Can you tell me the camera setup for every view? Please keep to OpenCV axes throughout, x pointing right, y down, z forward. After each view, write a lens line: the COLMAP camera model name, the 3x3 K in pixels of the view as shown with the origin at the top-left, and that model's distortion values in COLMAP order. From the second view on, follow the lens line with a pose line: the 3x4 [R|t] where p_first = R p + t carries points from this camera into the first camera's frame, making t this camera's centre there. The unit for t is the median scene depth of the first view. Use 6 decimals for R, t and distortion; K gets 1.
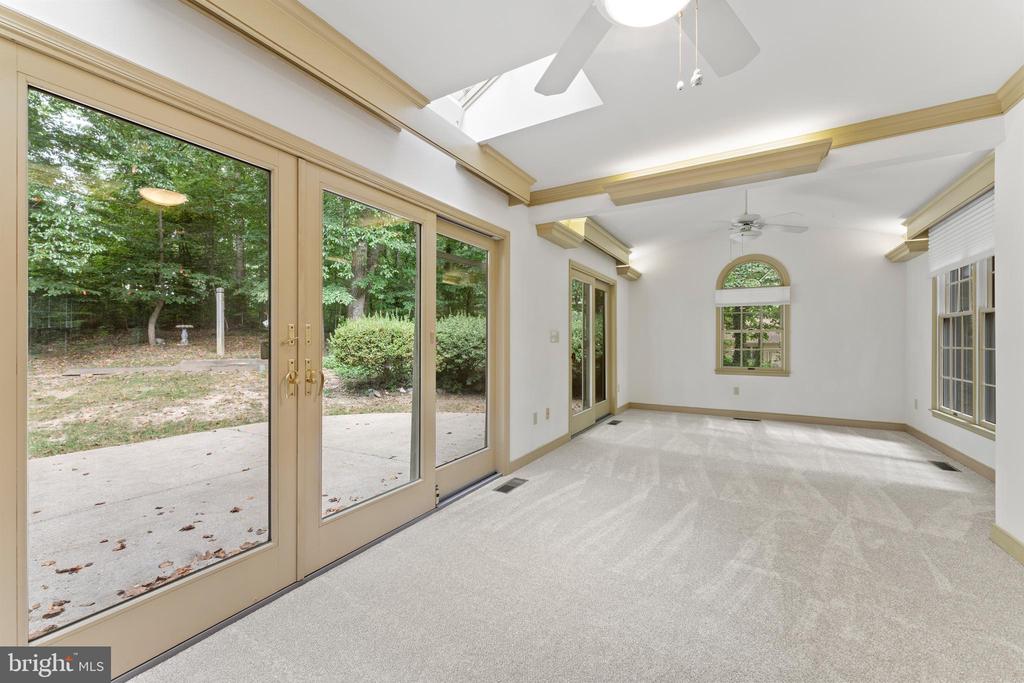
lens RADIAL K [[419.9, 0, 512.0], [0, 419.9, 341.5], [0, 0, 1]] dist [0.006821, 0.000286]
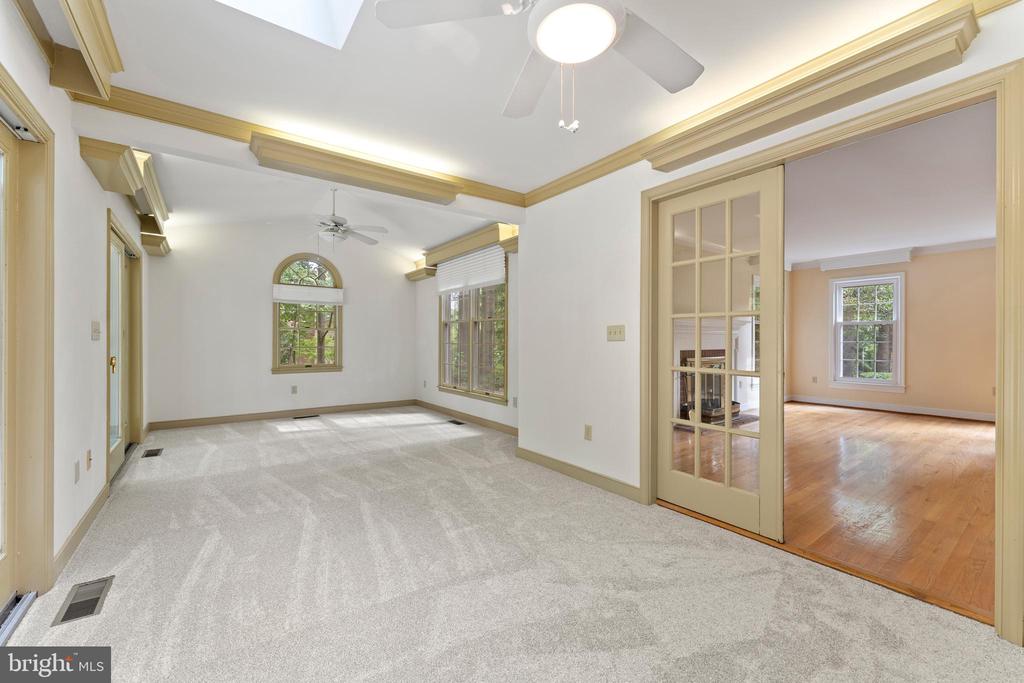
lens RADIAL K [[419.9, 0, 512.0], [0, 419.9, 341.5], [0, 0, 1]] dist [0.006821, 0.000286]
pose [[0.379404, -0.003031, 0.925226, -0.302063], [-0.002334, 0.999988, 0.004233, 0.000384], [-0.925228, -0.003766, 0.379392, 0.270813]]
